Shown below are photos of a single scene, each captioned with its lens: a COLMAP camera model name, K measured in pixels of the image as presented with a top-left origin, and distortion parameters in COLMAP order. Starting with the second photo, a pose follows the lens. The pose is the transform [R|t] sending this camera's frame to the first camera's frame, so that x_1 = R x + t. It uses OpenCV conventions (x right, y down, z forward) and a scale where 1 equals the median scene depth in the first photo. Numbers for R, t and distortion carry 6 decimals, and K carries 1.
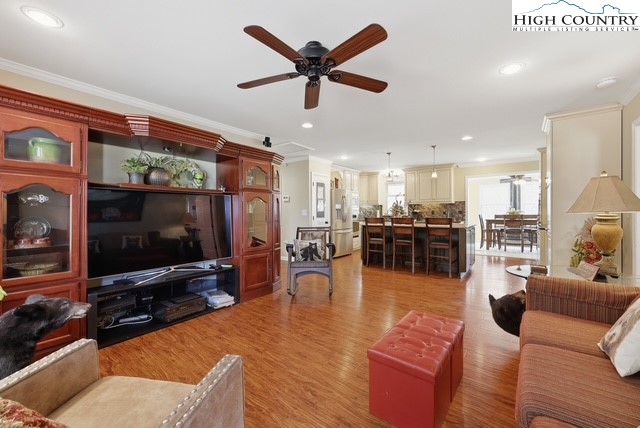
lens RADIAL K [[266.1, 0, 321.4], [0, 266.1, 212.8], [0, 0, 1]] dist [-0.002517, -0.000215]
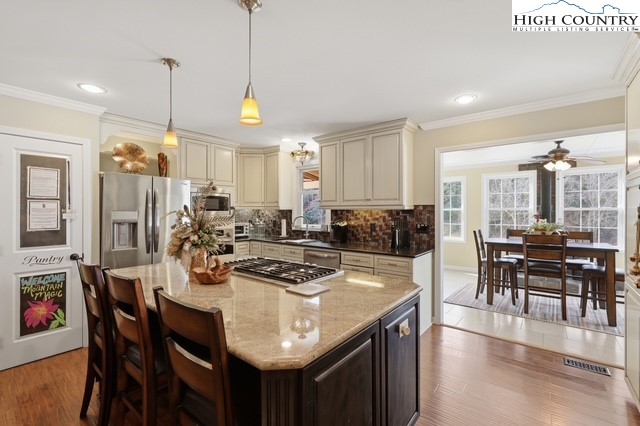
lens RADIAL K [[282.6, 0, 320.8], [0, 282.6, 210.3], [0, 0, 1]] dist [-0.002408, -0.000578]
pose [[0.999520, 0.007032, -0.030183, 0.337510], [-0.007208, 0.999958, -0.005740, -0.028197], [0.030141, 0.005955, 0.999528, 0.484440]]
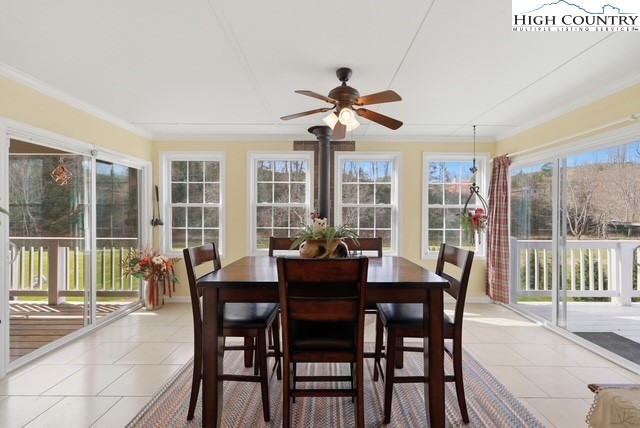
lens RADIAL K [[309.4, 0, 321.4], [0, 309.4, 208.8], [0, 0, 1]] dist [-0.004260, -0.000663]
pose [[0.803766, 0.006993, 0.594905, 0.566601], [-0.004208, 0.999973, -0.006069, -0.028833], [-0.594931, 0.002375, 0.803773, 0.792359]]
